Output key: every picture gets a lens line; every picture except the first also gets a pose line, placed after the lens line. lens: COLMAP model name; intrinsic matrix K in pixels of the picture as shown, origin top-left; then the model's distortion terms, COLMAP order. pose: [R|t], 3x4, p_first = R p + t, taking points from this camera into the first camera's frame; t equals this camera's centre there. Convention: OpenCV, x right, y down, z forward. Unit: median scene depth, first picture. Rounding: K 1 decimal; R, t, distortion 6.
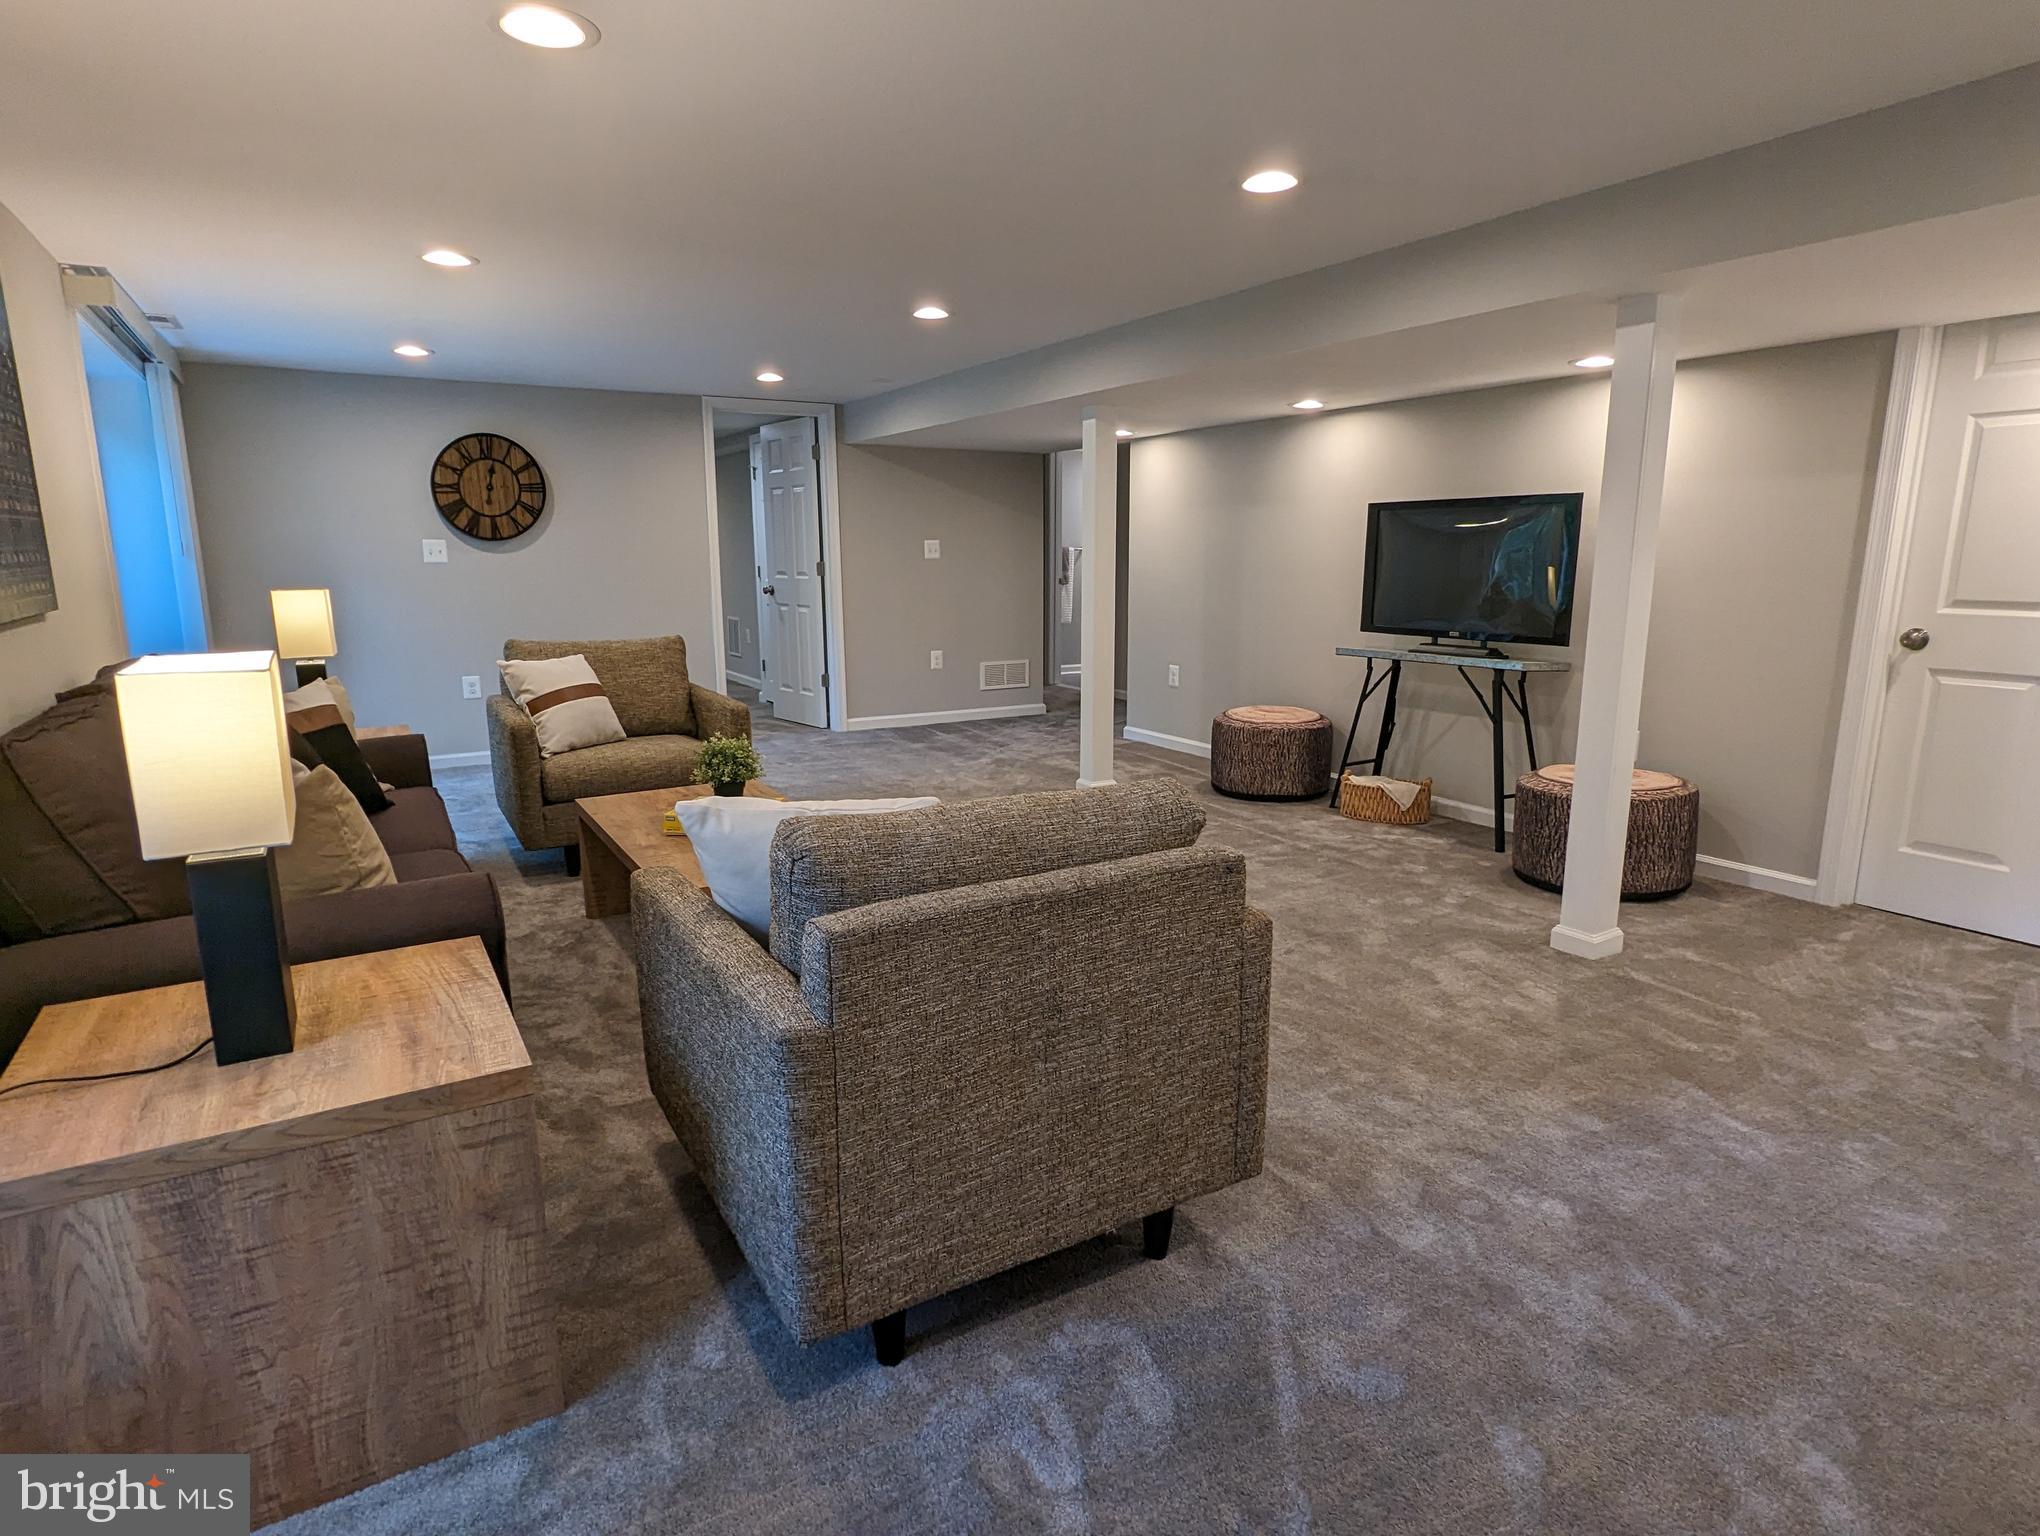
lens RADIAL K [[1115.0, 0, 1026.7], [0, 1115.0, 769.3], [0, 0, 1]] dist [-0.004228, -0.000486]
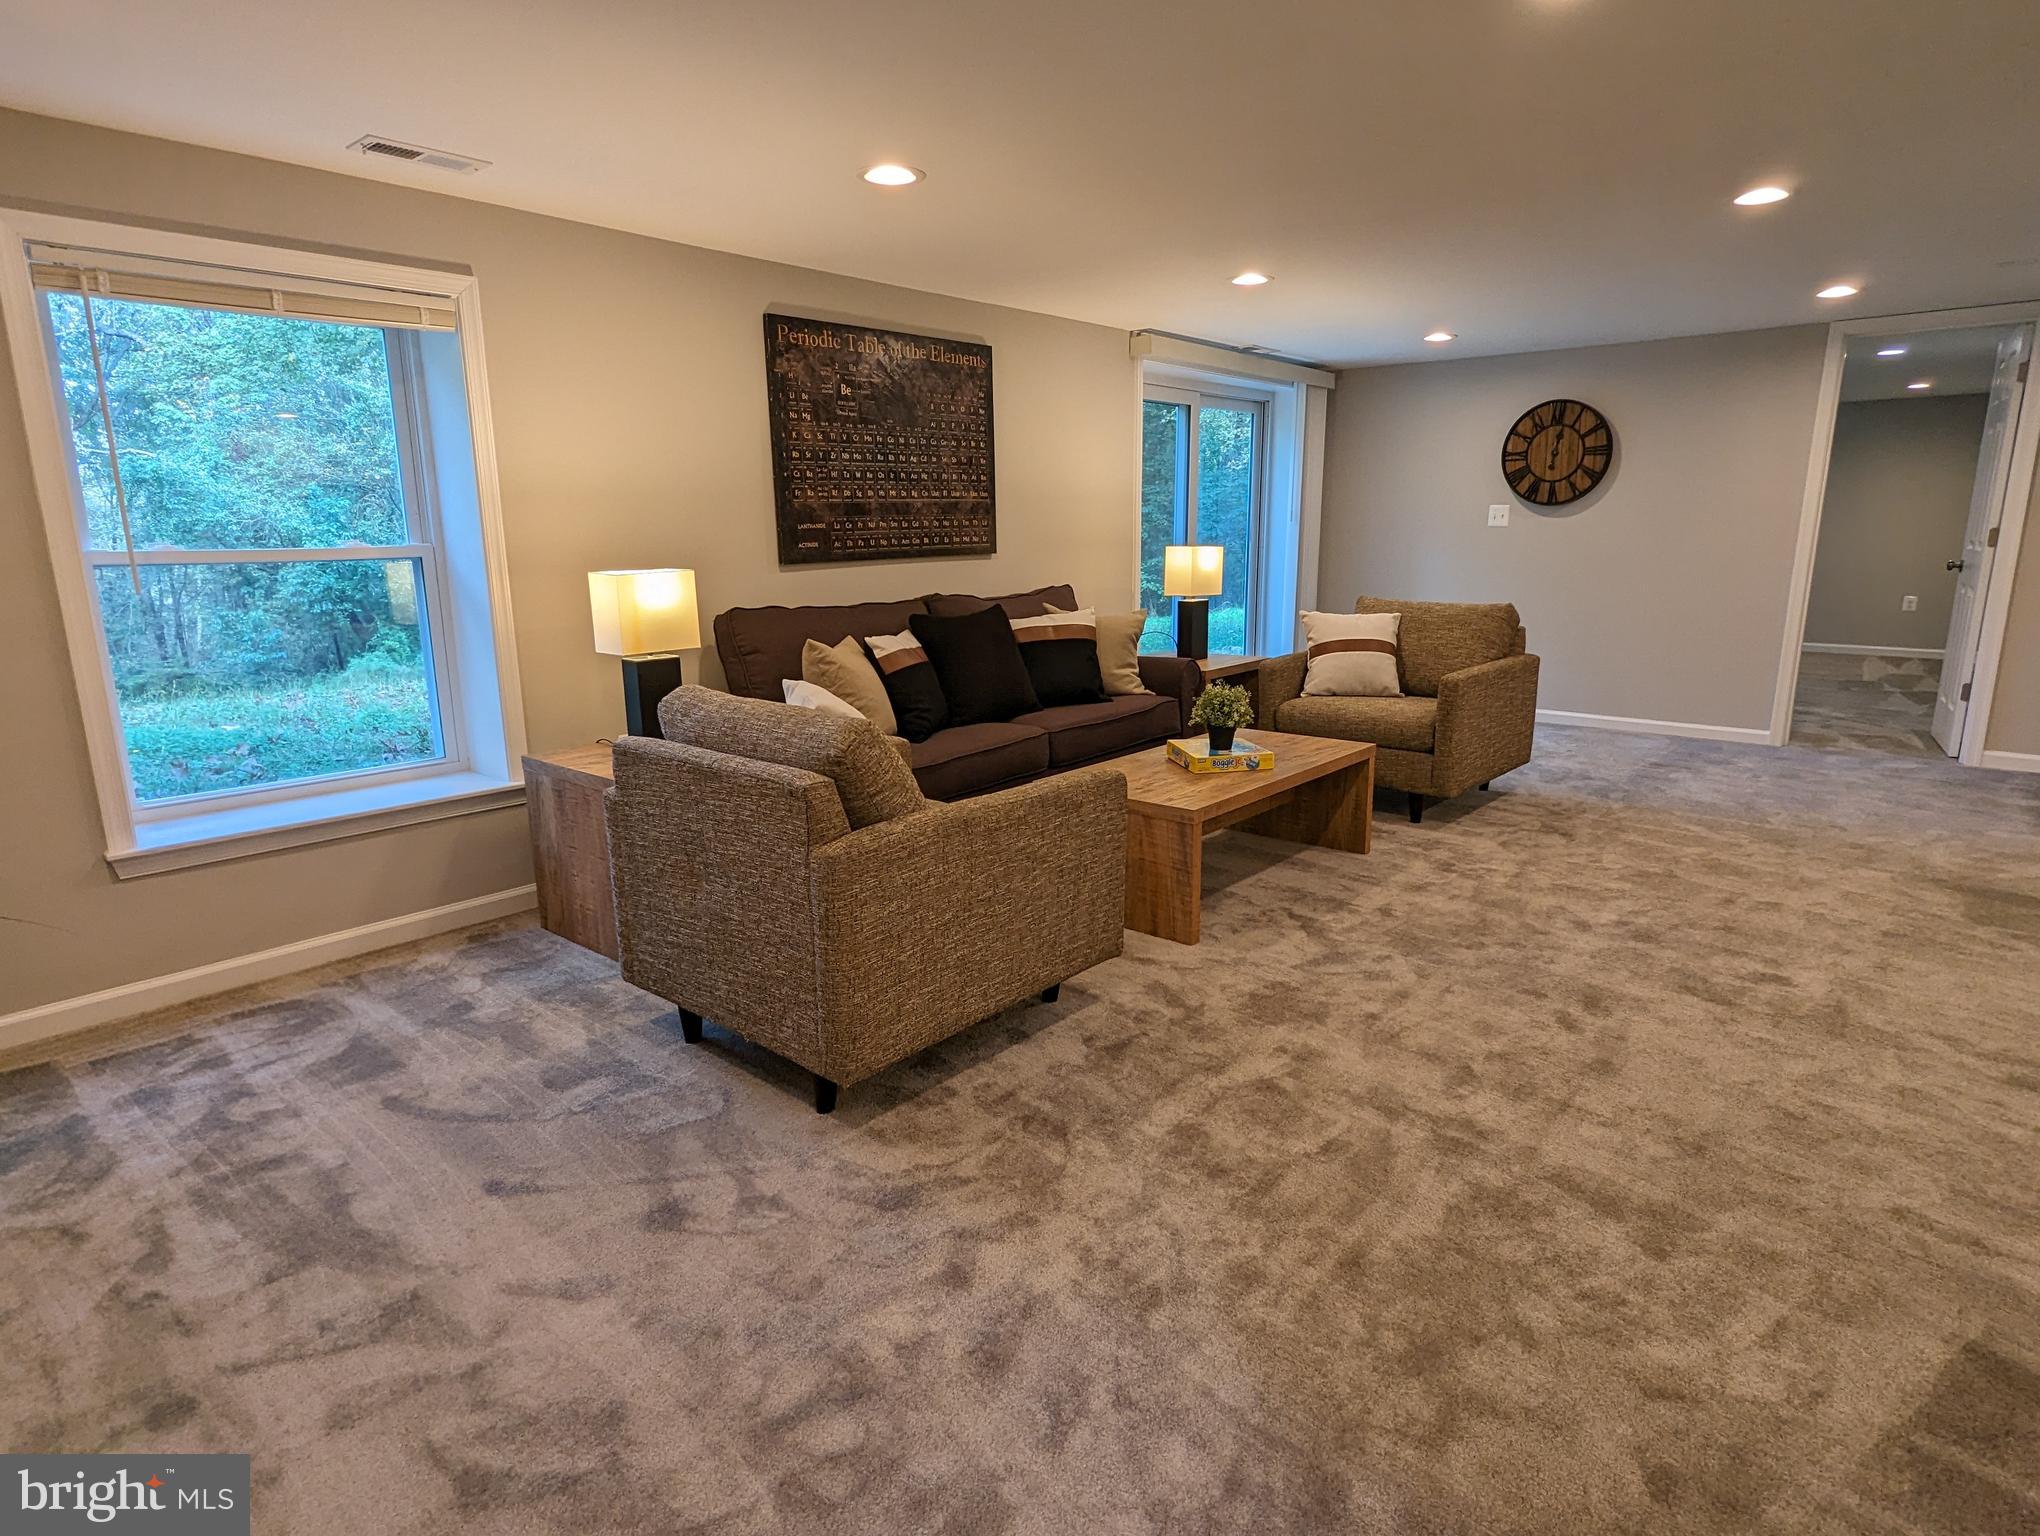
lens RADIAL K [[1115.0, 0, 1025.8], [0, 1115.0, 764.4], [0, 0, 1]] dist [-0.004228, -0.000486]
pose [[0.311648, 0.203020, -0.928256, 0.383019], [-0.176353, 0.972294, 0.153444, -0.046678], [0.933689, 0.115880, 0.338816, 0.235969]]
